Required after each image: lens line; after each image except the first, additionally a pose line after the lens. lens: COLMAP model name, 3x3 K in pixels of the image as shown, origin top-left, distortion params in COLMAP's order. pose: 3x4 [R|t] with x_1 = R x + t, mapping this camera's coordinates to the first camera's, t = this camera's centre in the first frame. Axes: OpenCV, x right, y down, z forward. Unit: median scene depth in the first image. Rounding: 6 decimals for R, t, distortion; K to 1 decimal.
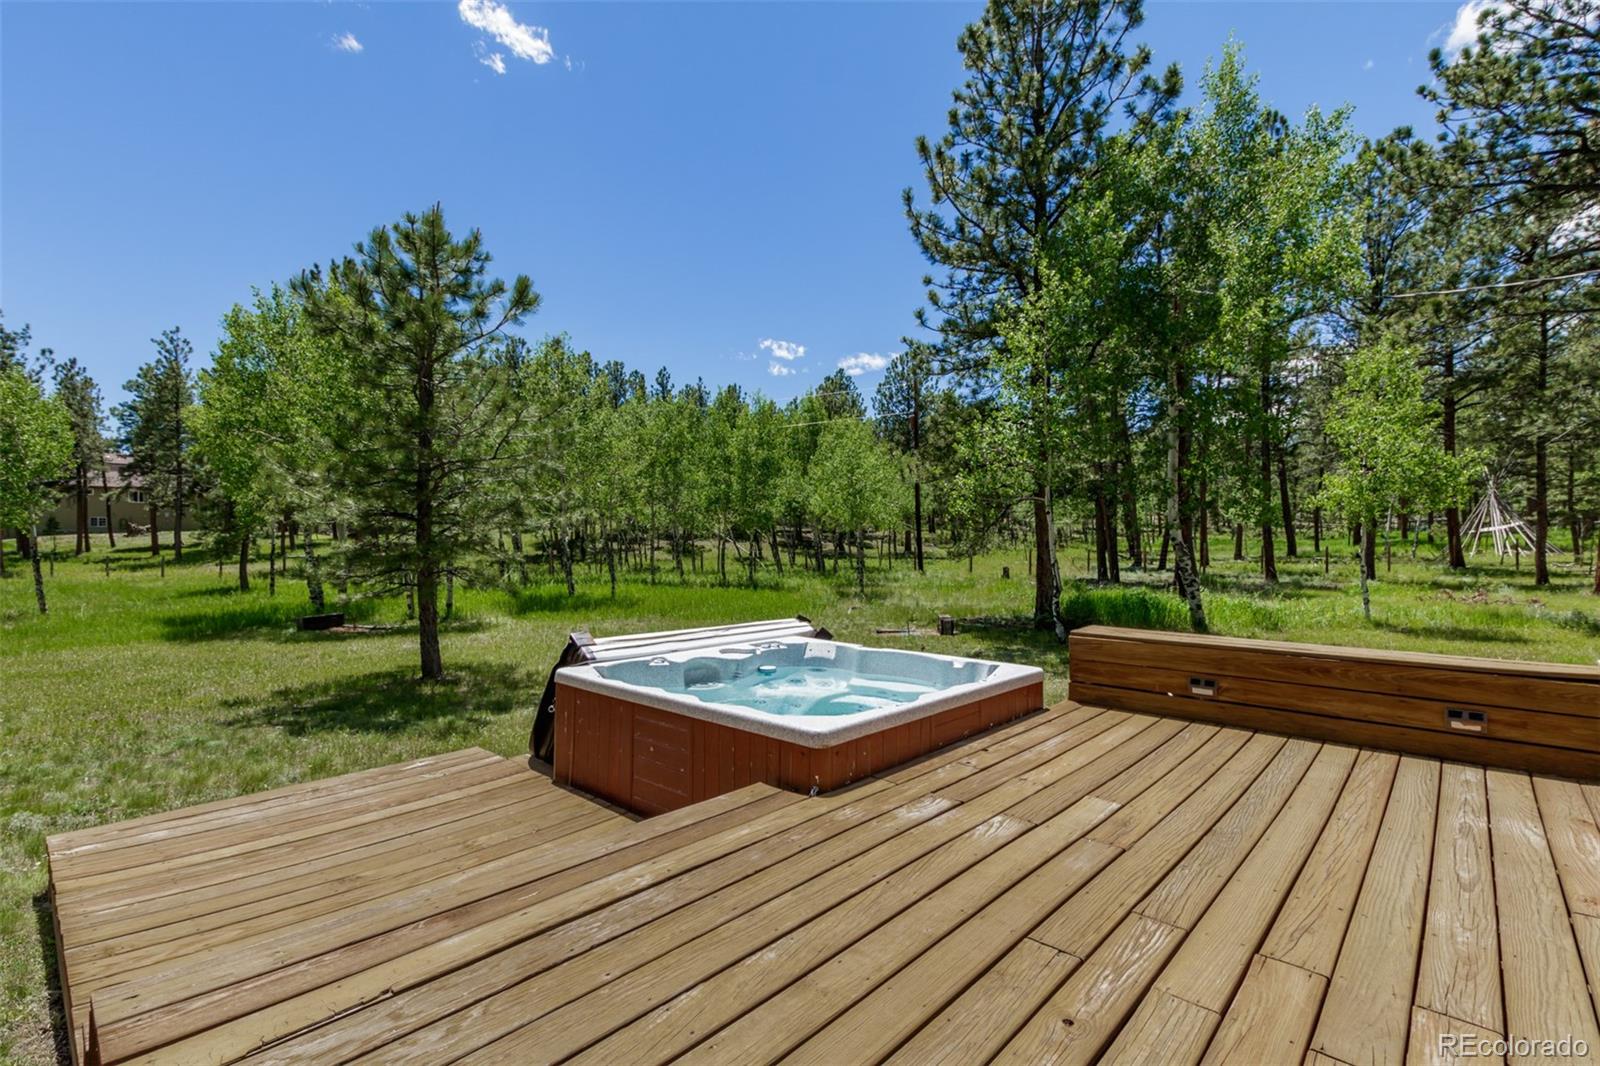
lens RADIAL K [[733.3, 0, 799.1], [0, 733.3, 537.8], [0, 0, 1]] dist [0.002728, -0.000036]
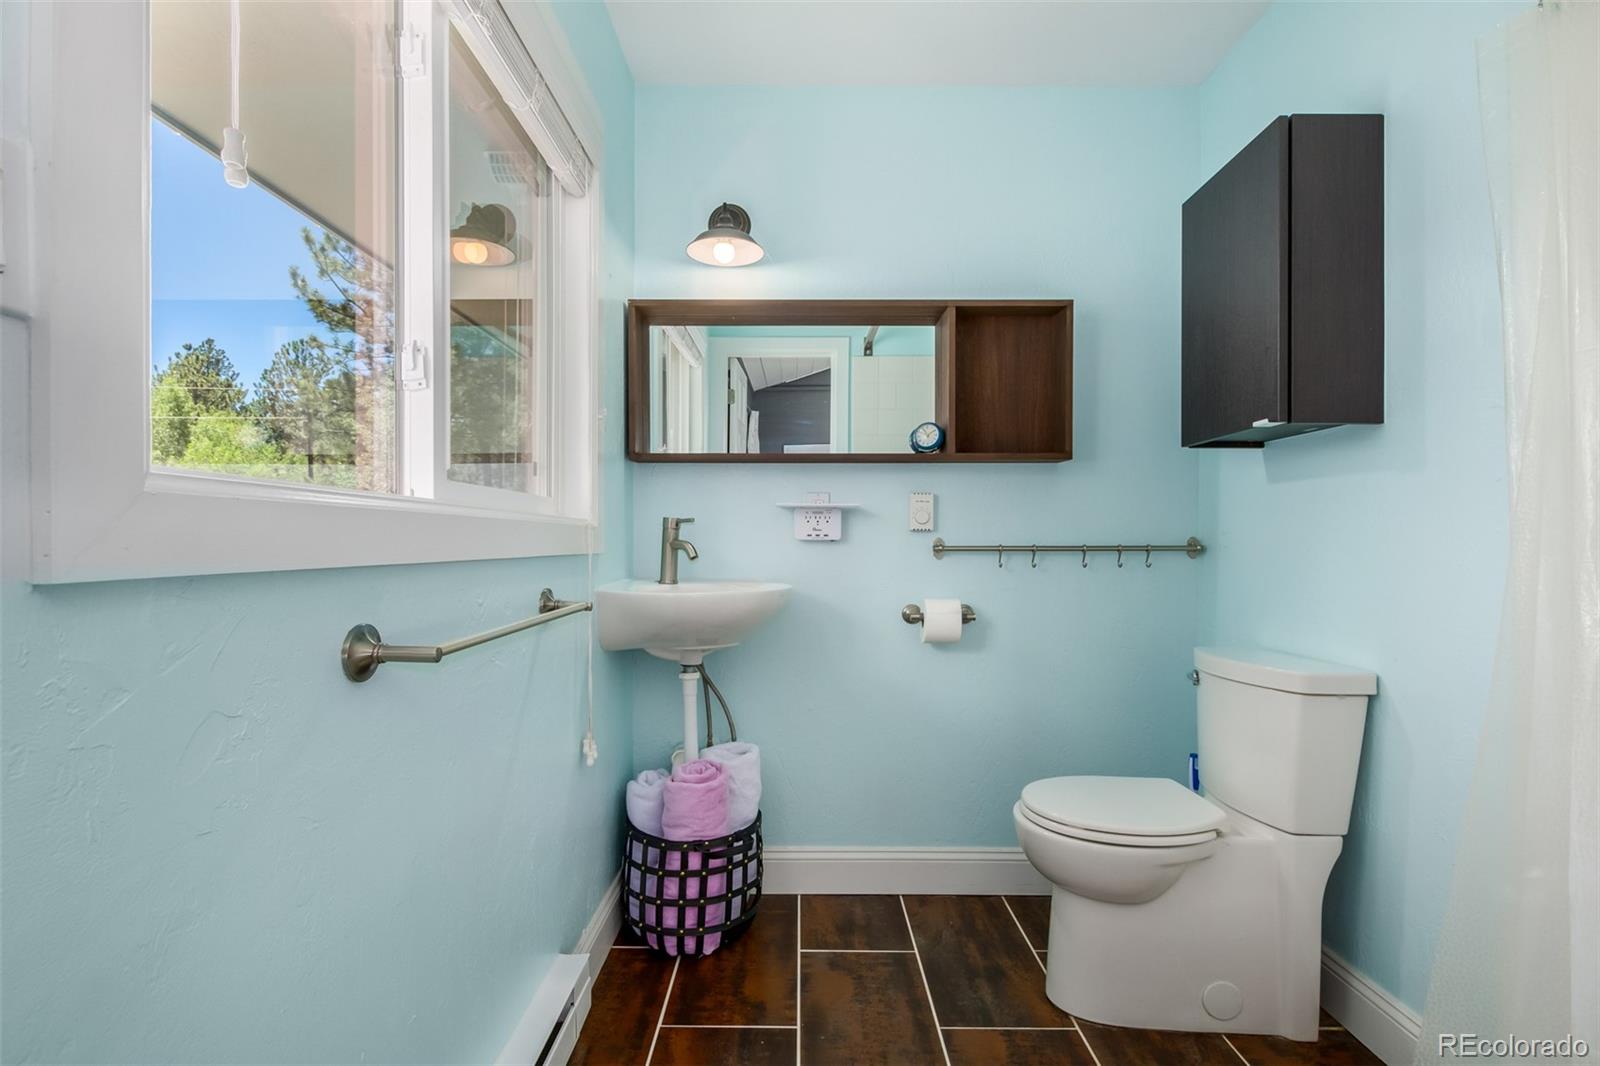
lens RADIAL K [[733.3, 0, 800.1], [0, 733.3, 539.5], [0, 0, 1]] dist [0.002728, -0.000036]
pose [[0.739323, -0.000104, 0.673351, -0.014608], [-0.003040, 0.999989, 0.003493, -0.004365], [-0.673344, -0.004630, 0.739315, -0.129960]]
